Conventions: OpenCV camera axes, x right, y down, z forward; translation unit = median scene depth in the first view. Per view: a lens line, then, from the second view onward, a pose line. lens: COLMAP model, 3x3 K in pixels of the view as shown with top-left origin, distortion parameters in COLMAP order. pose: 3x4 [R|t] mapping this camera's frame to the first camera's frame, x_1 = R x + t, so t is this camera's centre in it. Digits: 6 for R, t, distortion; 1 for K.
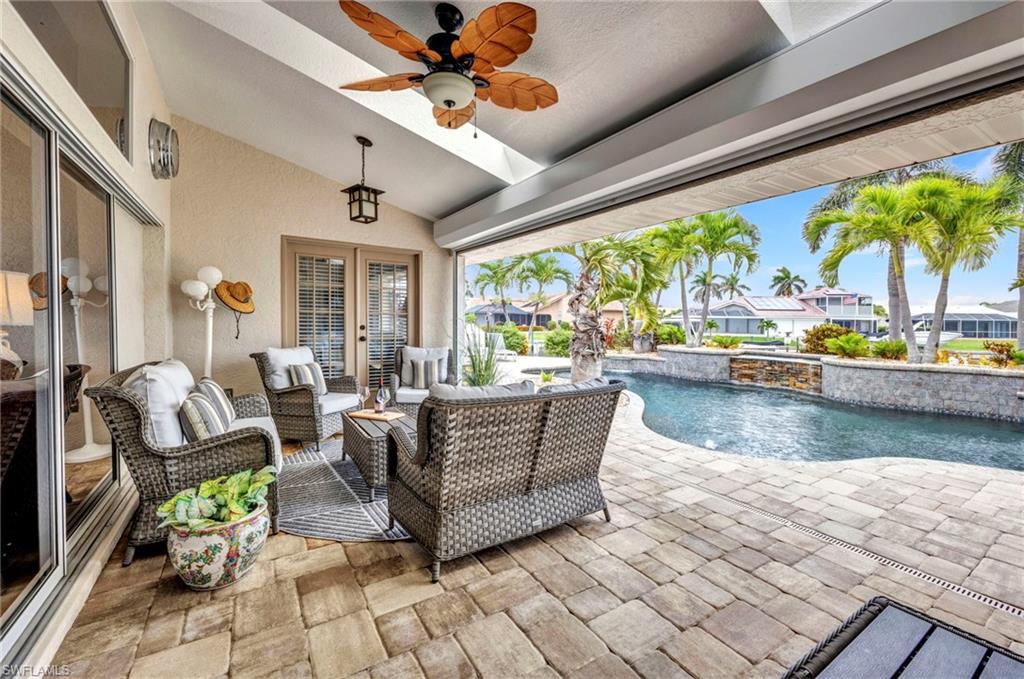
lens RADIAL K [[419.3, 0, 514.5], [0, 419.3, 325.7], [0, 0, 1]] dist [0.001828, -0.000093]
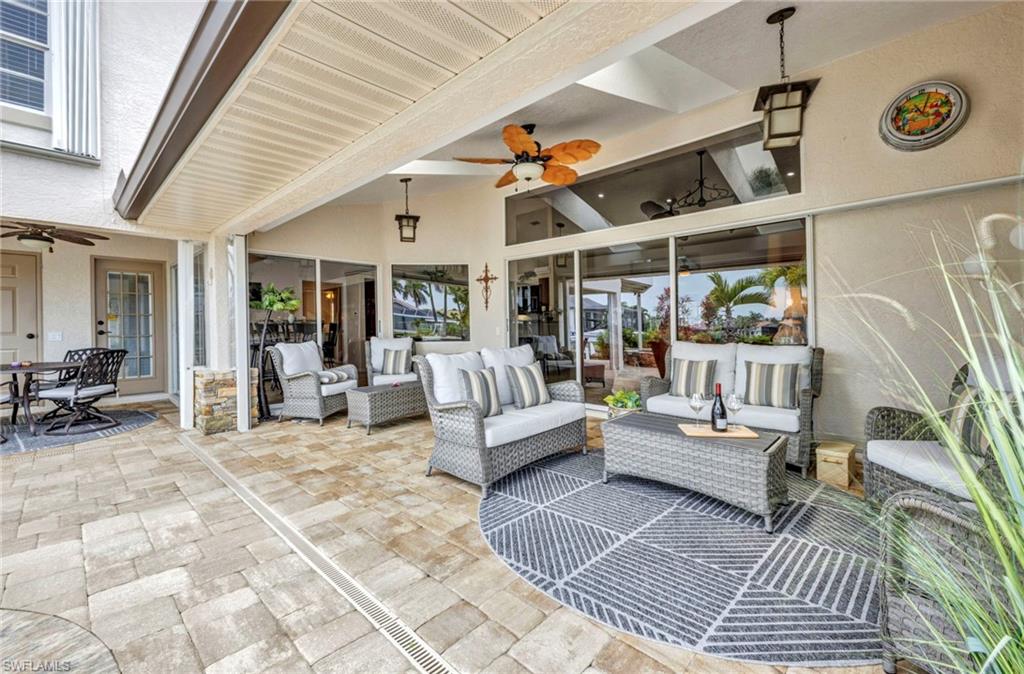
lens RADIAL K [[413.1, 0, 512.1], [0, 413.1, 327.1], [0, 0, 1]] dist [0.013892, -0.005078]
pose [[-0.967996, -0.001126, -0.250962, 0.103988], [-0.004952, 0.999881, 0.014613, 0.010386], [0.250916, 0.015388, -0.967887, 0.789596]]
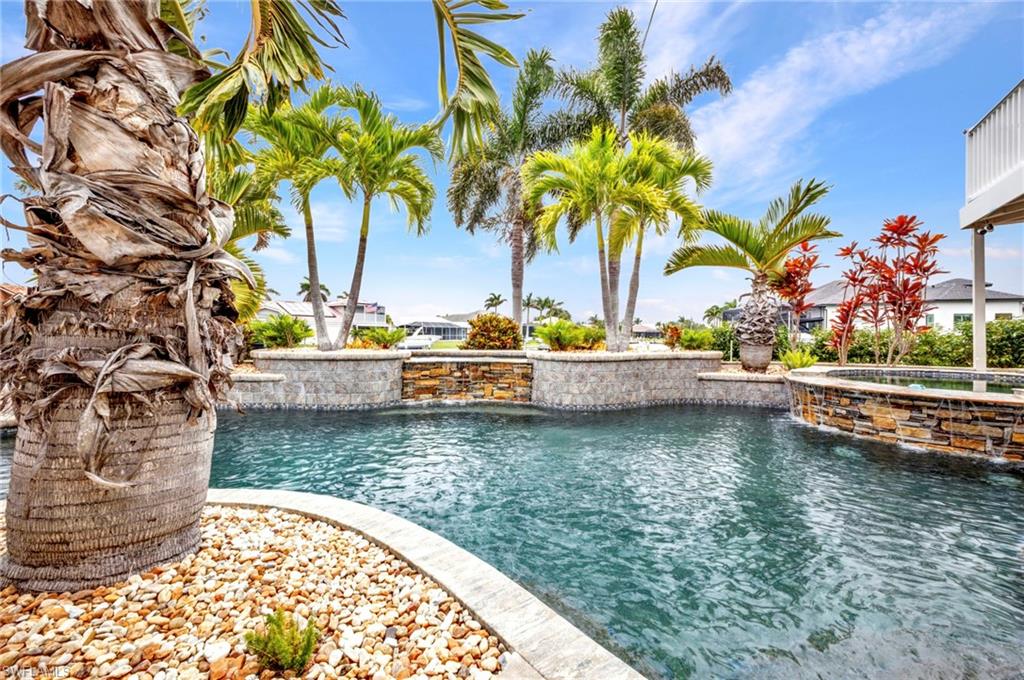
lens RADIAL K [[419.3, 0, 514.5], [0, 419.3, 326.2], [0, 0, 1]] dist [0.001828, -0.000093]
pose [[0.496453, 0.005799, 0.868044, 0.091450], [0.012659, 0.999823, -0.013919, 0.045580], [-0.867972, 0.017899, 0.496291, 0.760948]]
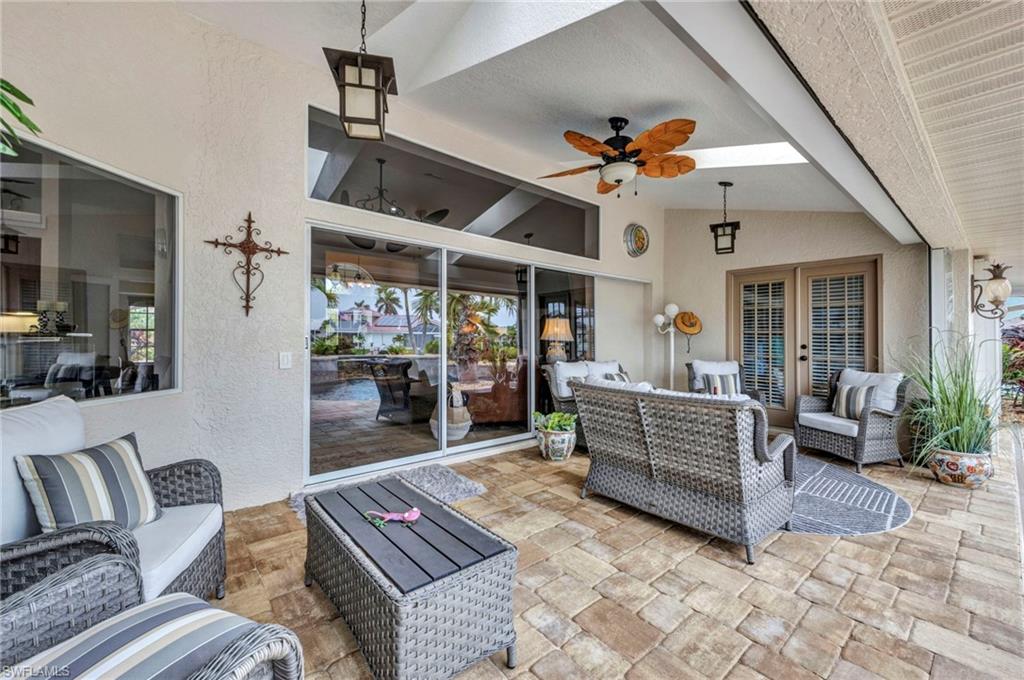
lens RADIAL K [[409.0, 0, 515.4], [0, 409.0, 342.1], [0, 0, 1]] dist [-0.000538, -0.000178]
pose [[0.129373, -0.005343, -0.991582, 0.358476], [-0.021544, 0.999734, -0.008198, 0.011177], [0.991362, 0.022423, 0.129223, 0.147495]]
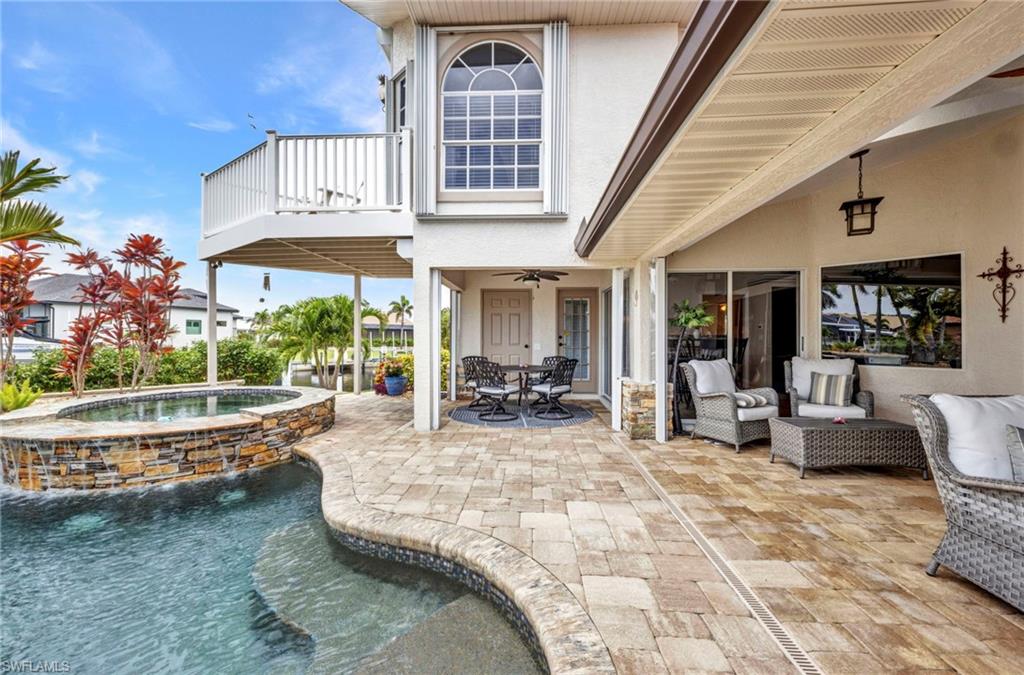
lens RADIAL K [[409.8, 0, 513.4], [0, 409.8, 340.9], [0, 0, 1]] dist [0.012391, -0.006315]
pose [[-0.819282, -0.017564, 0.573122, 0.156607], [-0.003346, 0.999660, 0.025852, 0.001095], [-0.573381, 0.019262, -0.819062, 0.755776]]
